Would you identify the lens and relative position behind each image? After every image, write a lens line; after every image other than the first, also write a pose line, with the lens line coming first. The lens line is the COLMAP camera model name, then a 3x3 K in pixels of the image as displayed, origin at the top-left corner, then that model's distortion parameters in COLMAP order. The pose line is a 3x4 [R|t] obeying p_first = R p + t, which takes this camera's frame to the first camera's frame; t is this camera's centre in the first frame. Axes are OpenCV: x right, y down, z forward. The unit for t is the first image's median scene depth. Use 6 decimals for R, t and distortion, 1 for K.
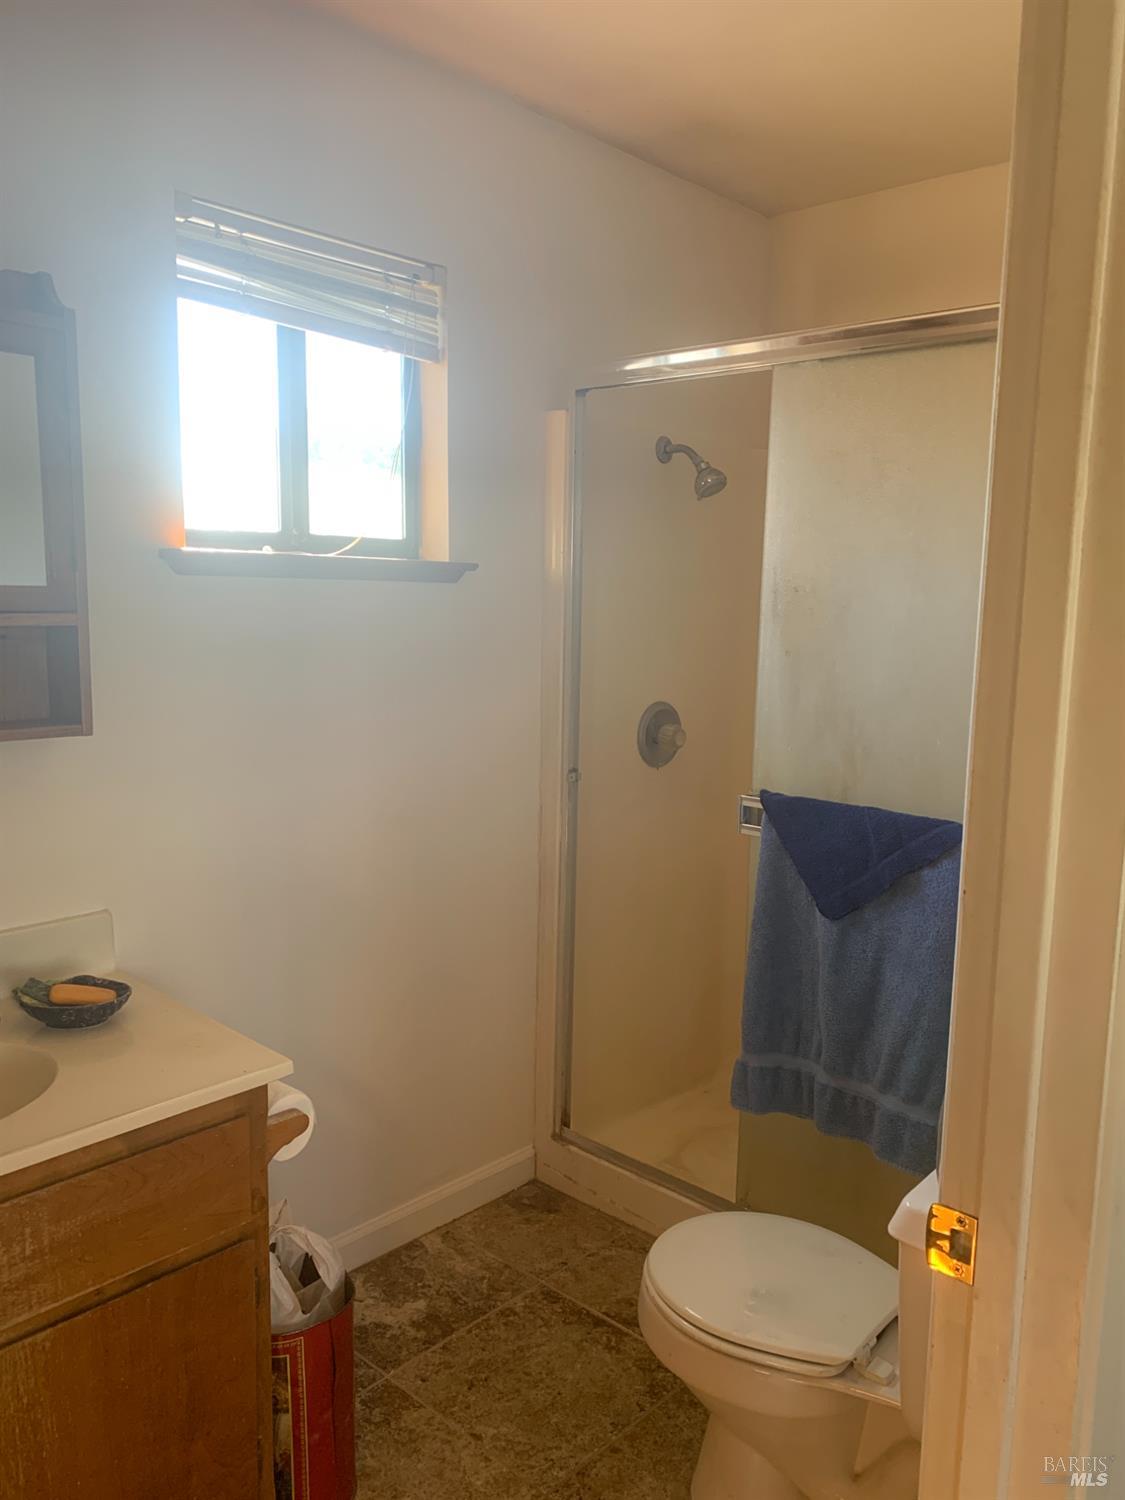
lens RADIAL K [[1138.0, 0, 571.2], [0, 1138.0, 748.5], [0, 0, 1]] dist [0.051223, -0.044700]
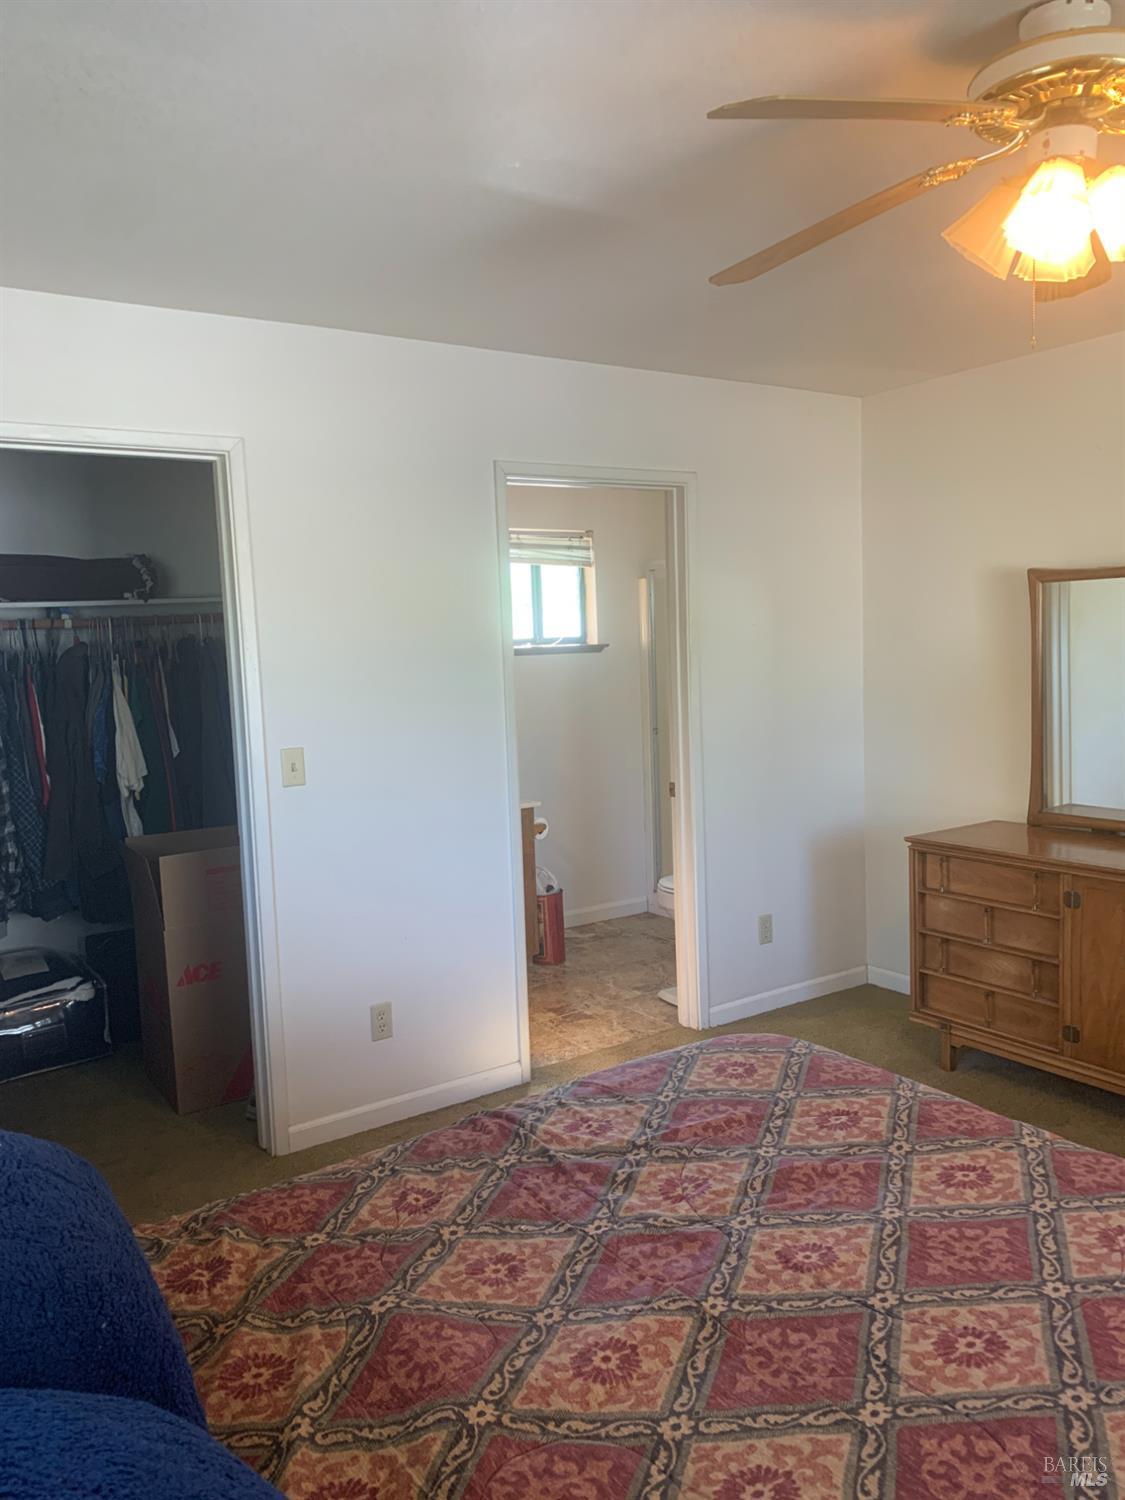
lens RADIAL K [[1138.0, 0, 561.5], [0, 1138.0, 752.0], [0, 0, 1]] dist [0.051223, -0.044700]
pose [[0.975160, -0.031645, -0.219228, 0.368857], [0.021911, 0.998669, -0.046690, 0.193953], [0.220414, 0.040726, 0.974556, -1.499431]]
